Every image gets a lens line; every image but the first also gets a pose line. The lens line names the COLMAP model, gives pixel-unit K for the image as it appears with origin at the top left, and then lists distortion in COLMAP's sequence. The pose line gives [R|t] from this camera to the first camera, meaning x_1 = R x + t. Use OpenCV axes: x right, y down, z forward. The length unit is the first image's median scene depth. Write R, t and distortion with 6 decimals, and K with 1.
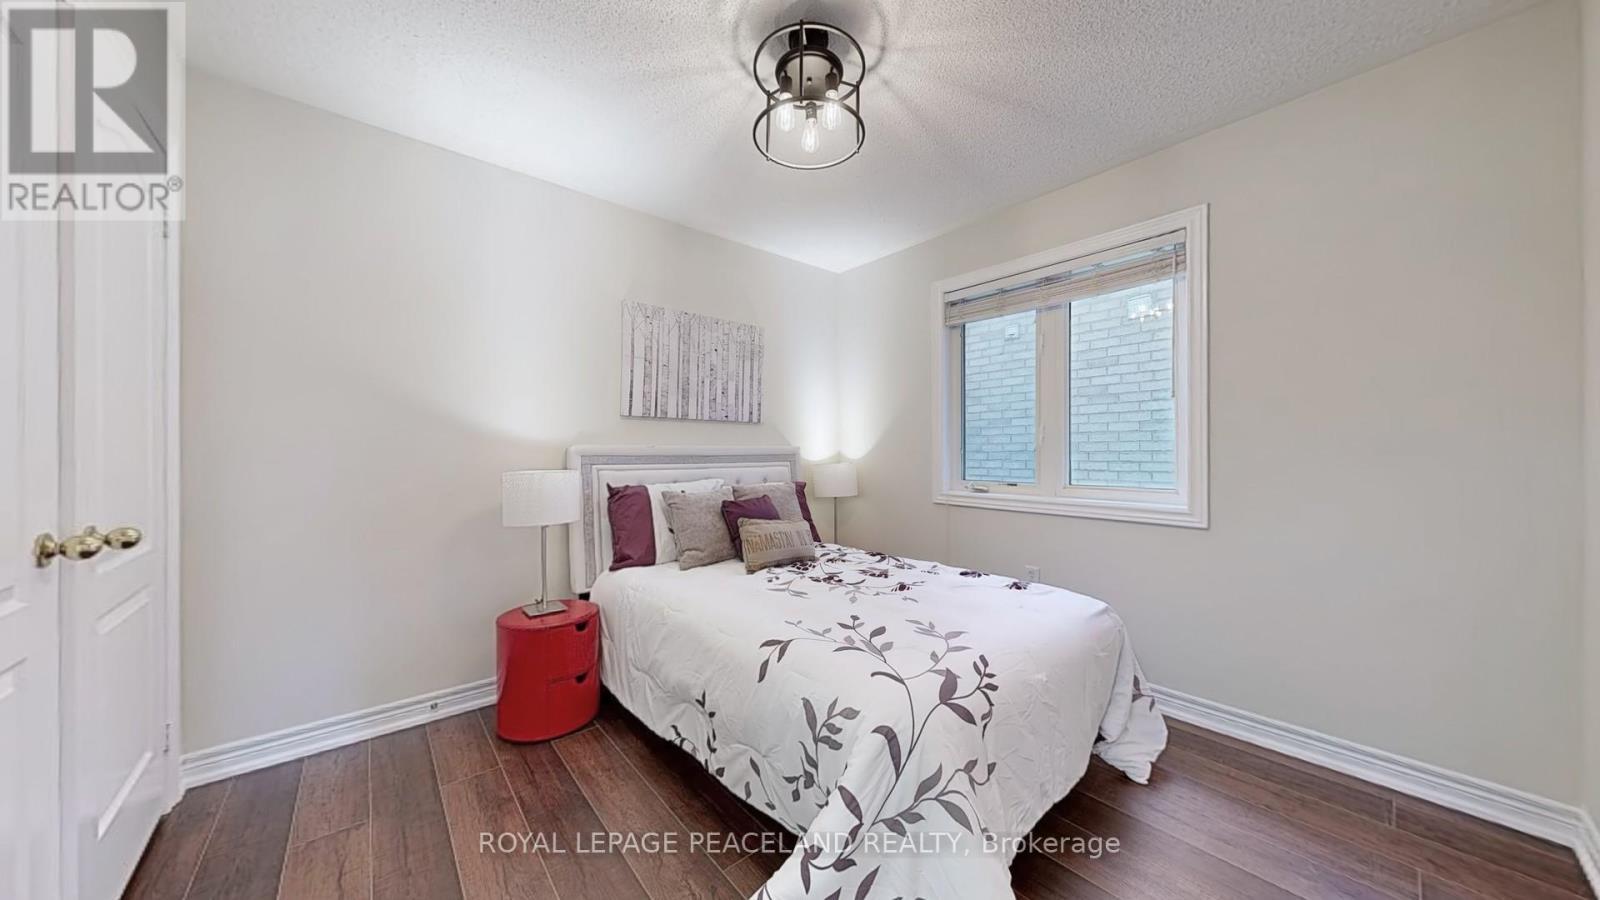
lens RADIAL K [[505.7, 0, 803.8], [0, 505.7, 452.4], [0, 0, 1]] dist [-0.000844, -0.000063]
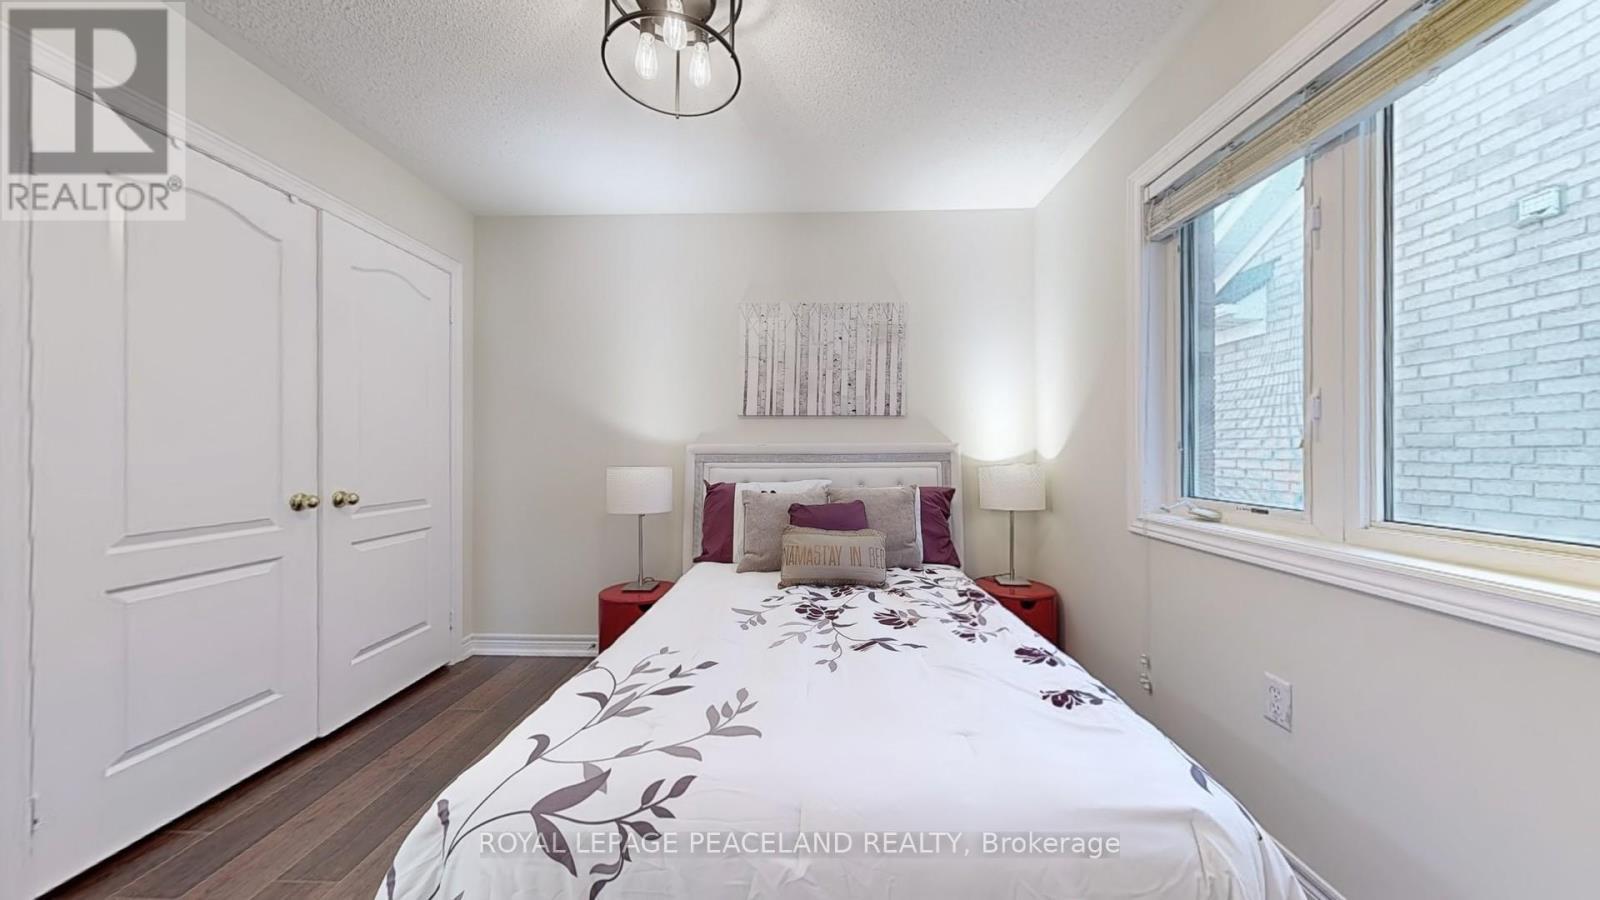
lens RADIAL K [[505.7, 0, 803.8], [0, 505.7, 452.4], [0, 0, 1]] dist [-0.000844, -0.000063]
pose [[0.741763, 0.001153, -0.670662, 0.414858], [0.001564, 0.999993, 0.003448, -0.000072], [0.670661, -0.003607, 0.741755, 0.300956]]
